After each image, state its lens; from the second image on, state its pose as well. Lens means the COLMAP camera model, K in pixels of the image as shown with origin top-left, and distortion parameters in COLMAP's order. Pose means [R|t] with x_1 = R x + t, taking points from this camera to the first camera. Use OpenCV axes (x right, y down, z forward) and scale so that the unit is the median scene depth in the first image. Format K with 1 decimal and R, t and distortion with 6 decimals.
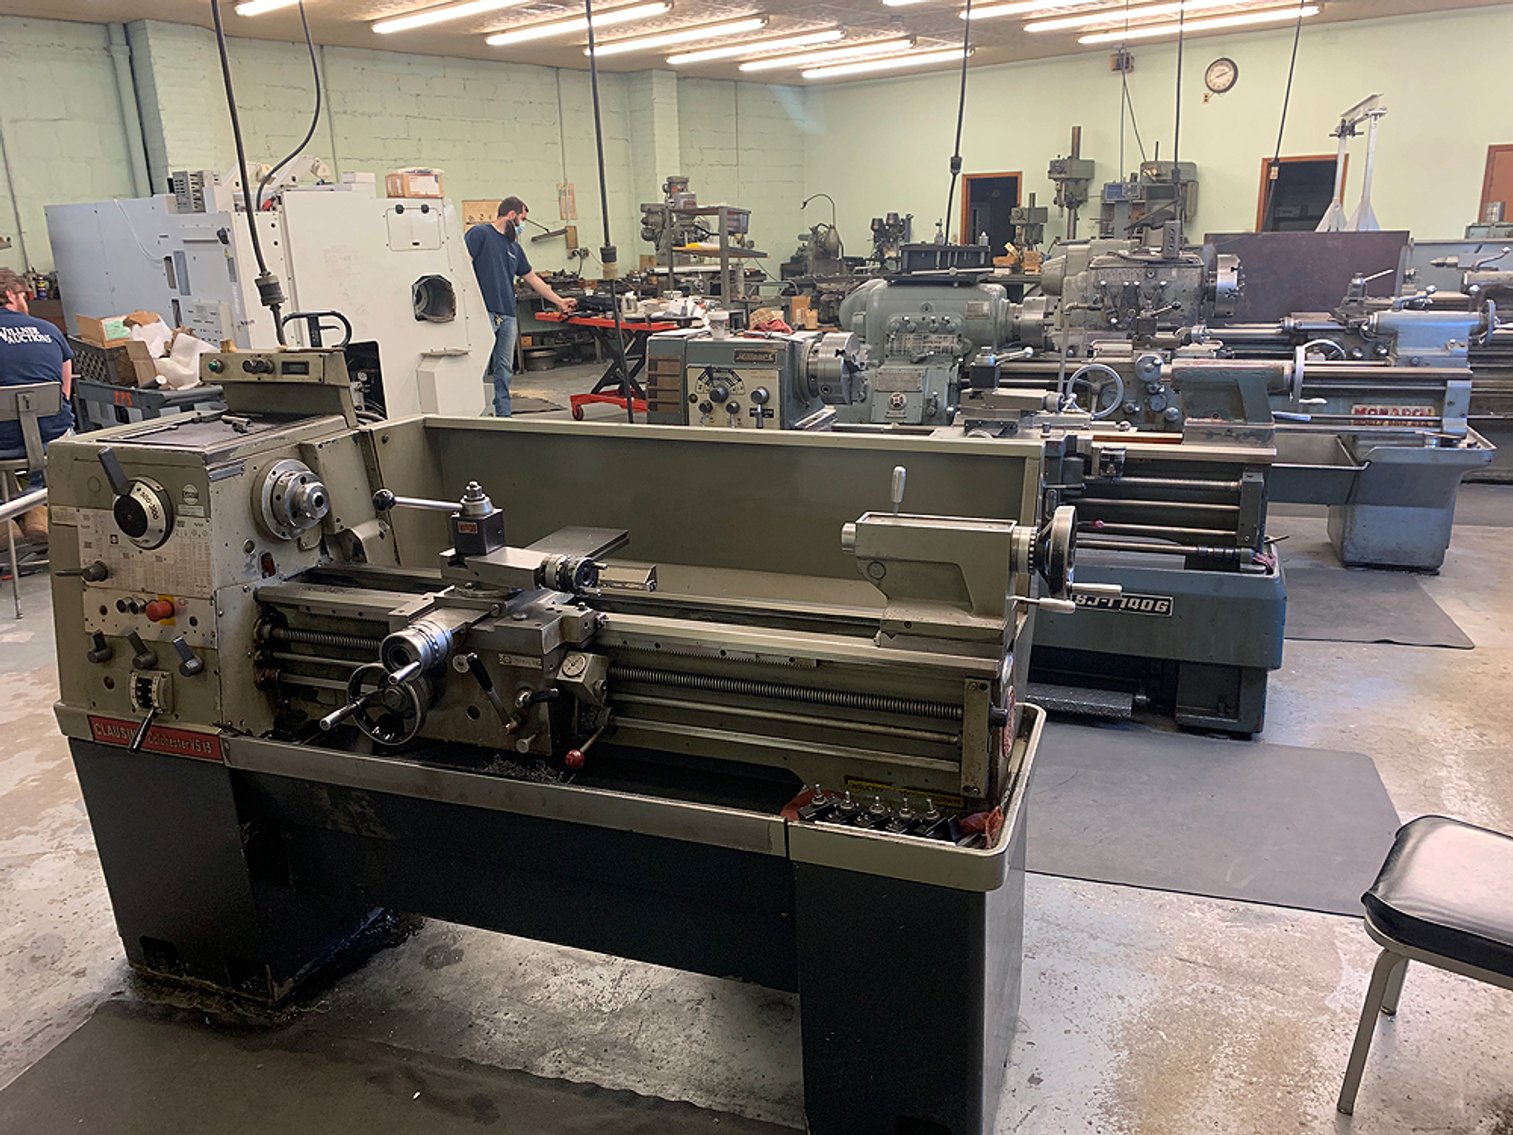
lens RADIAL K [[1159.1, 0, 756.5], [0, 1159.1, 567.5], [0, 0, 1]] dist [0.051512, -0.036188]
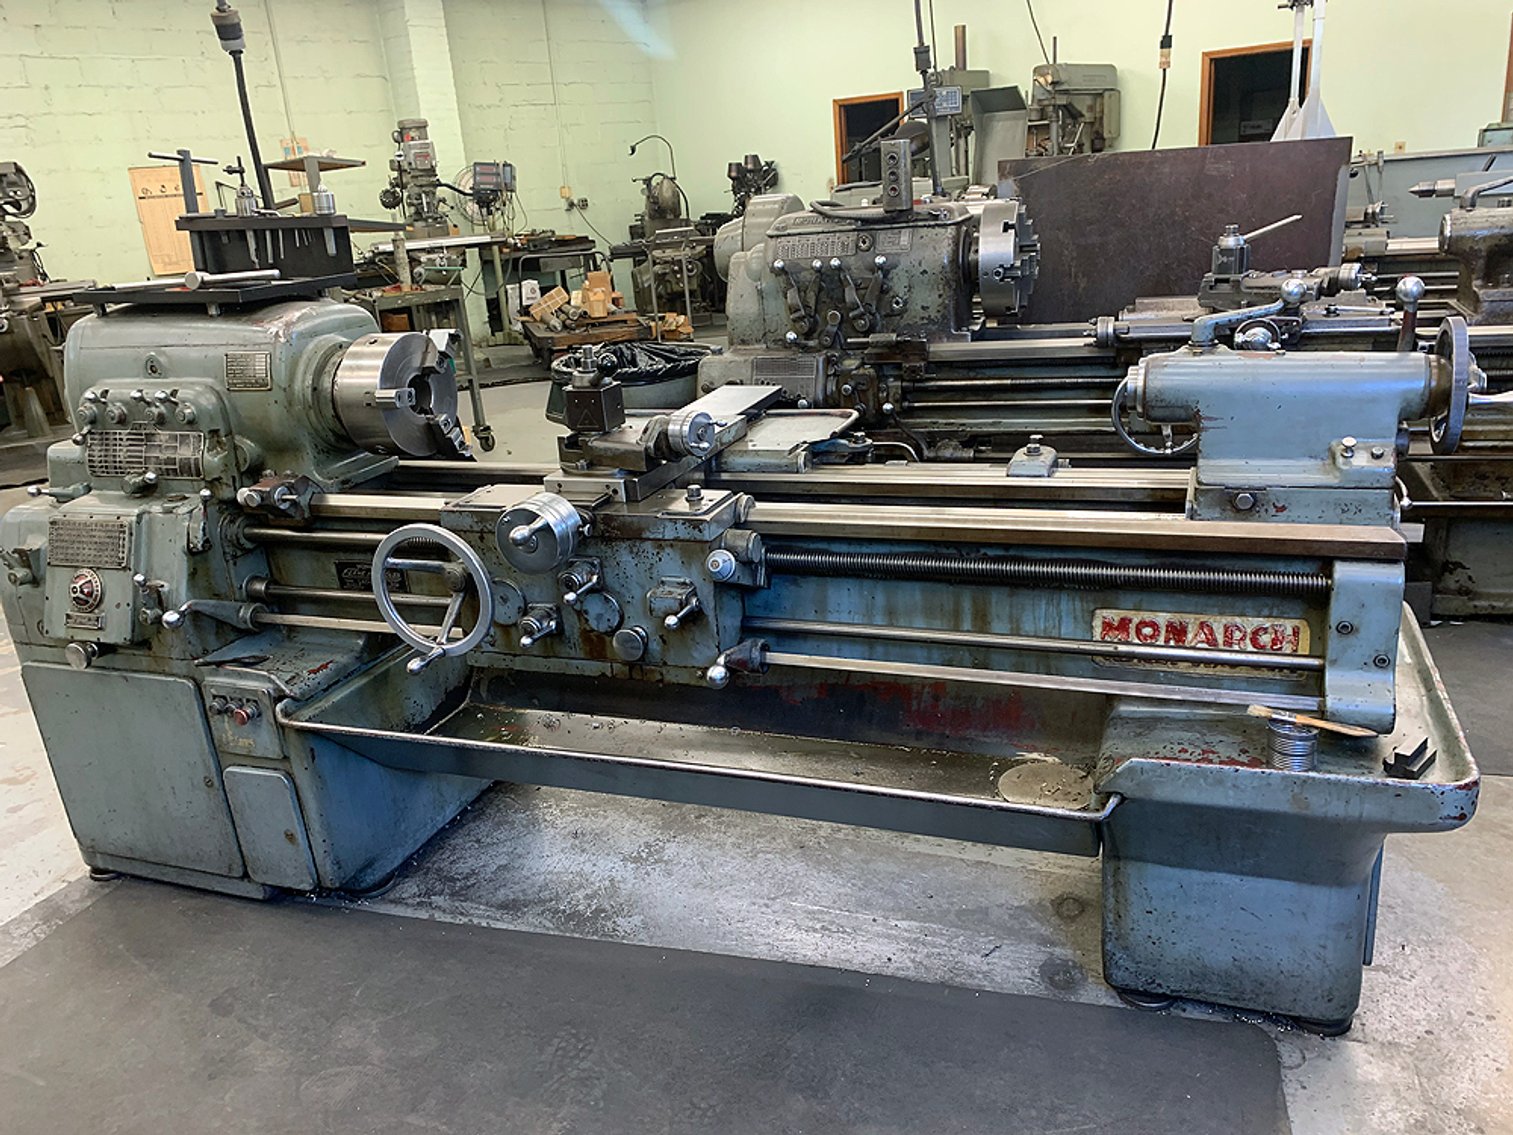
lens RADIAL K [[1158.6, 0, 756.5], [0, 1158.6, 567.5], [0, 0, 1]] dist [0.030699, -0.010839]
pose [[0.998491, -0.042669, -0.034563, 0.305056], [0.043960, 0.998329, 0.037500, -0.125482], [0.032905, -0.038963, 0.998699, 0.463002]]
